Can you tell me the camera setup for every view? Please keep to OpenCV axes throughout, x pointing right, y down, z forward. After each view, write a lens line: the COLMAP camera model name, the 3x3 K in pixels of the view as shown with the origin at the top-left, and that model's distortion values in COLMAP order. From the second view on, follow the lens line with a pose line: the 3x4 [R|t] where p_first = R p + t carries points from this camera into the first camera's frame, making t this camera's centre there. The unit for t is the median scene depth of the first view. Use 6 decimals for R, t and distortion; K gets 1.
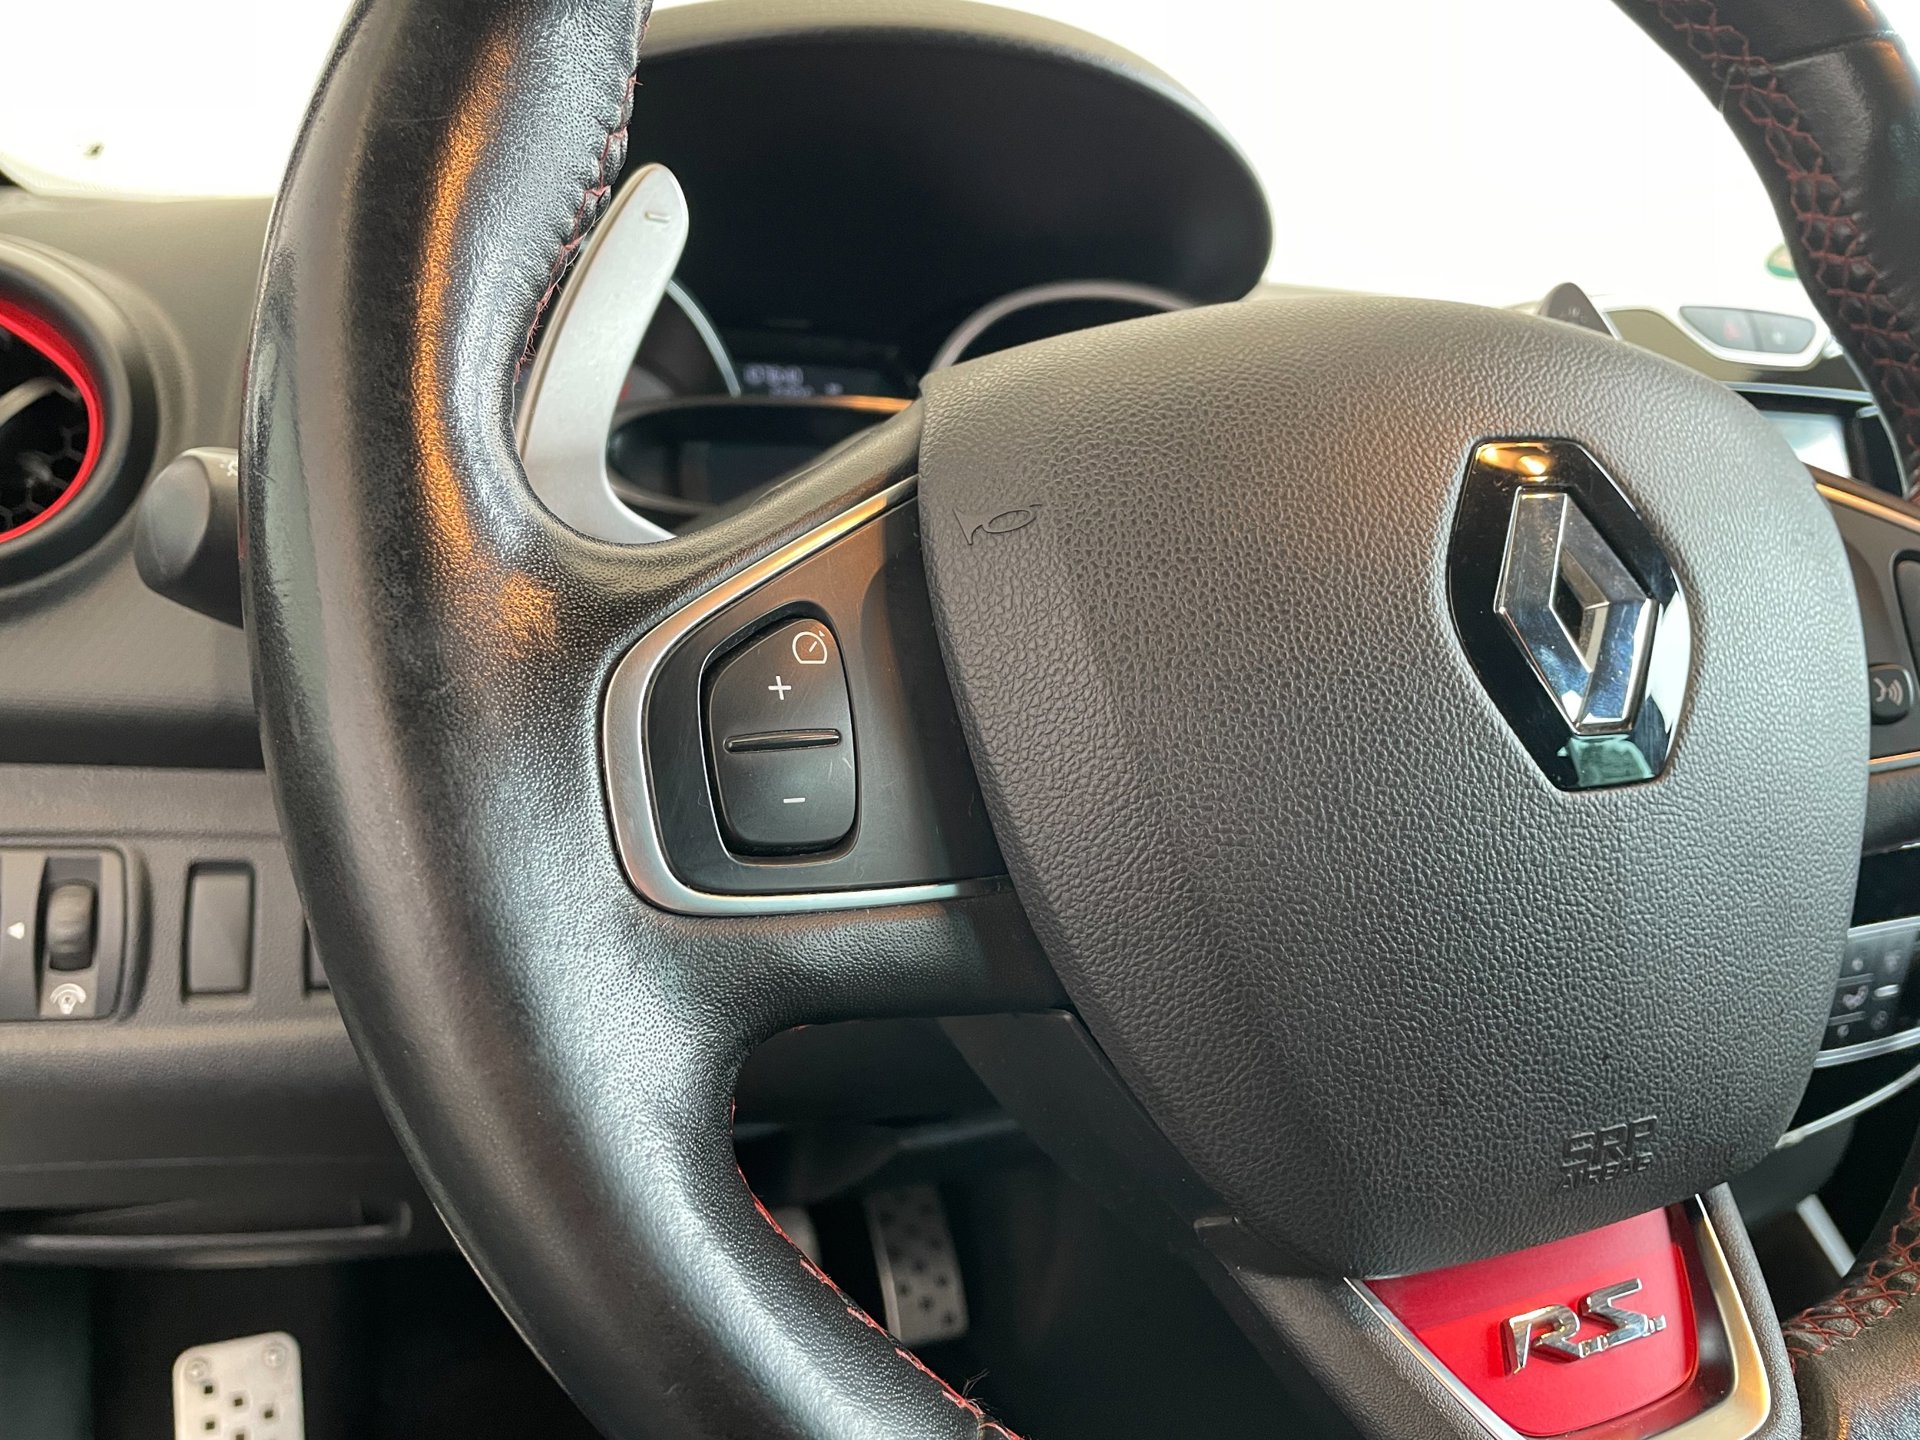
lens RADIAL K [[1455.2, 0, 923.5], [0, 1455.2, 715.5], [0, 0, 1]] dist [0.012722, -0.012454]
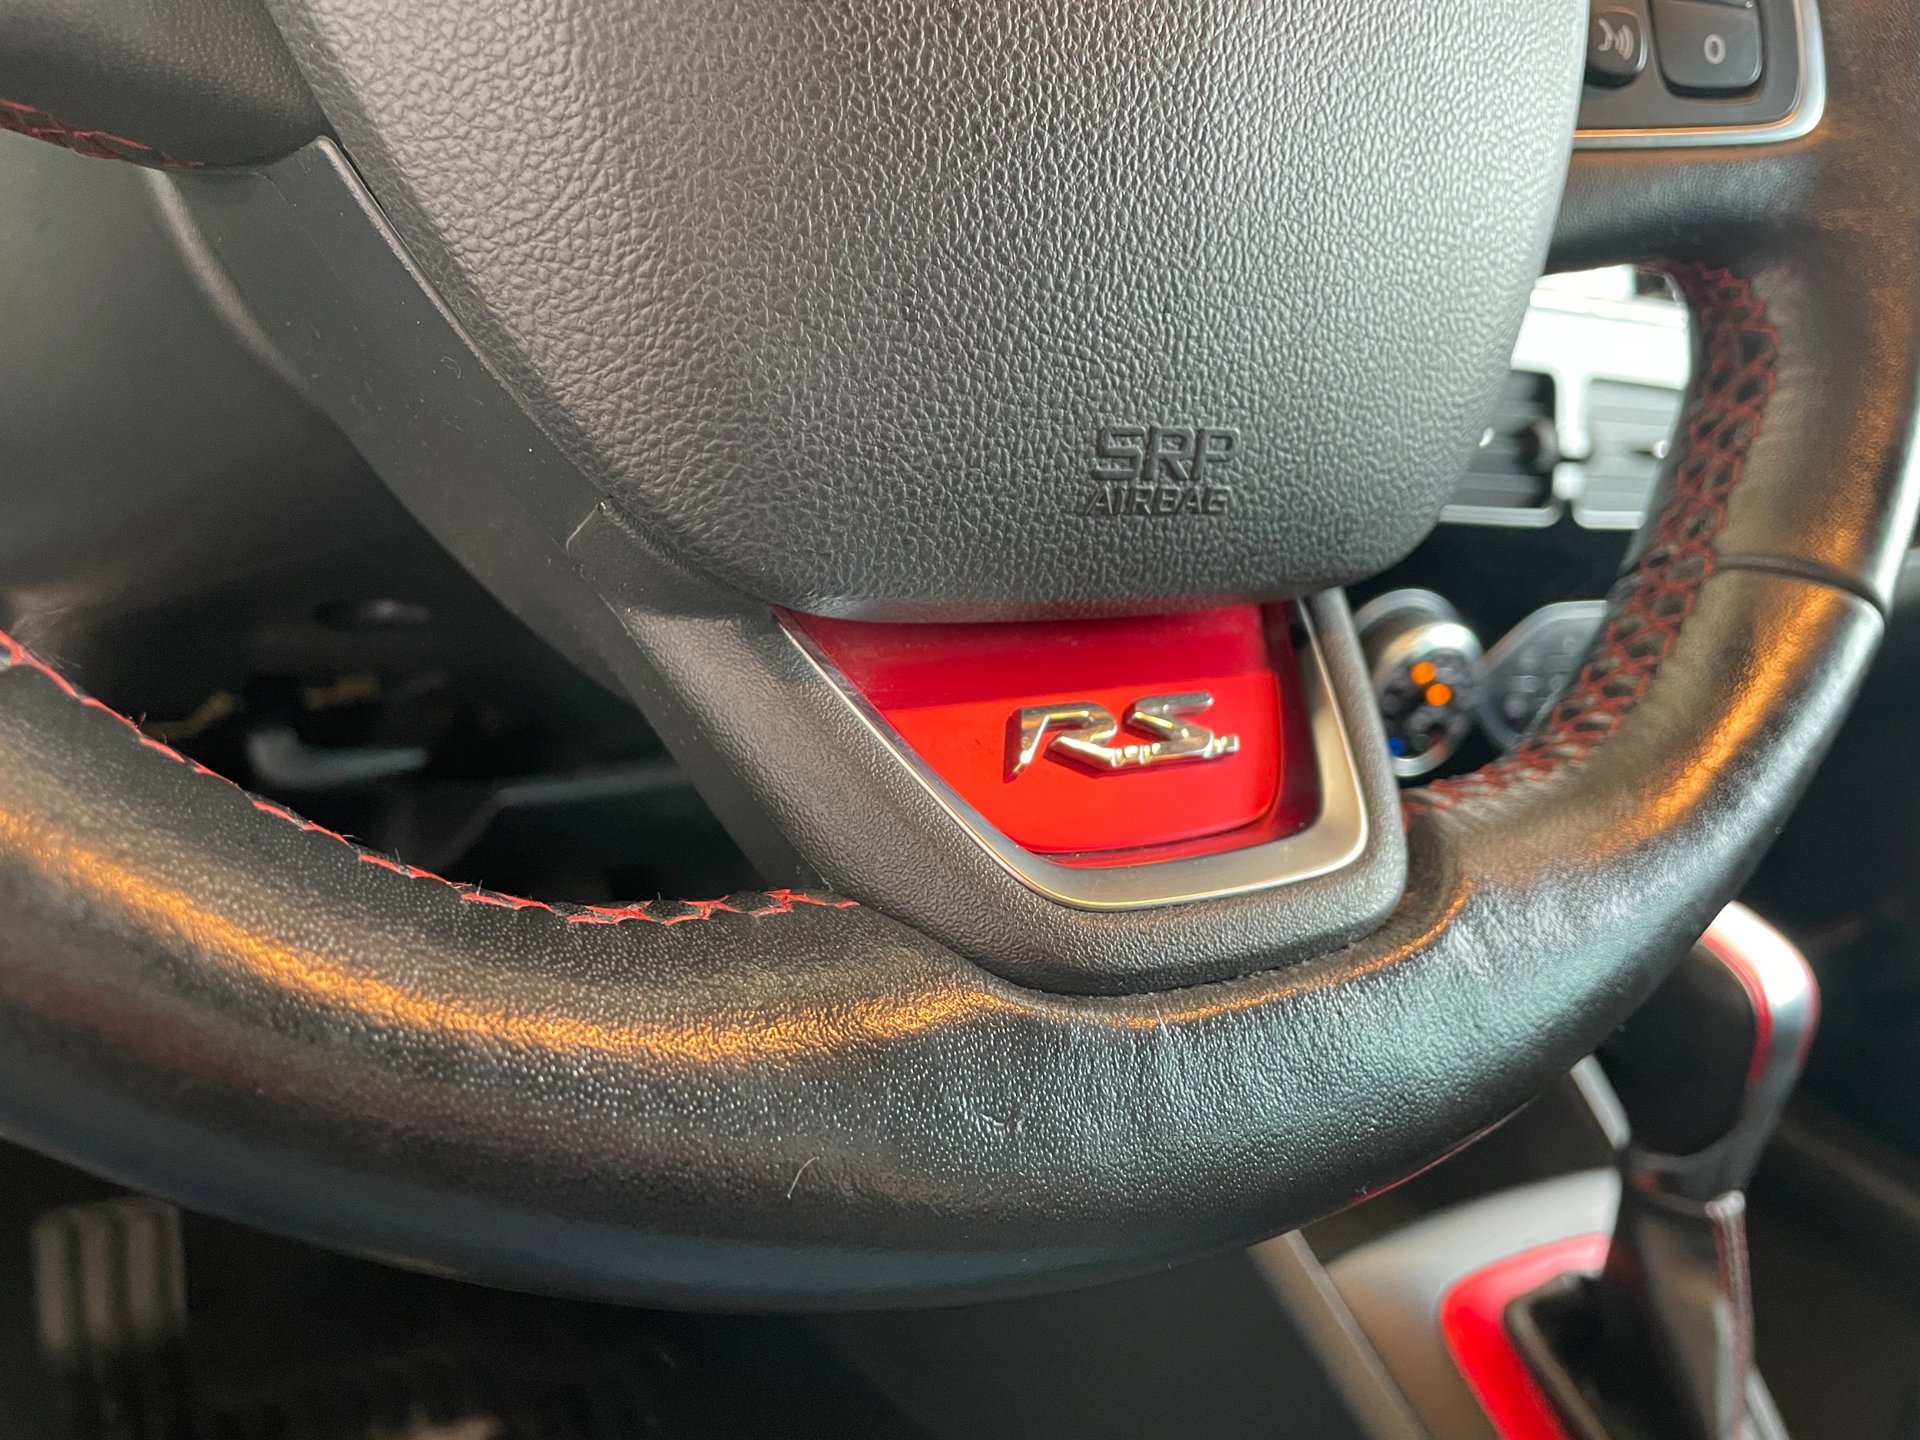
lens RADIAL K [[1455.2, 0, 944.1], [0, 1455.2, 724.4], [0, 0, 1]] dist [0.012722, -0.012454]
pose [[0.988074, 0.044810, 0.147314, 0.282111], [-0.061544, 0.991904, 0.111076, 0.372345], [-0.141144, -0.118818, 0.982833, 0.328389]]
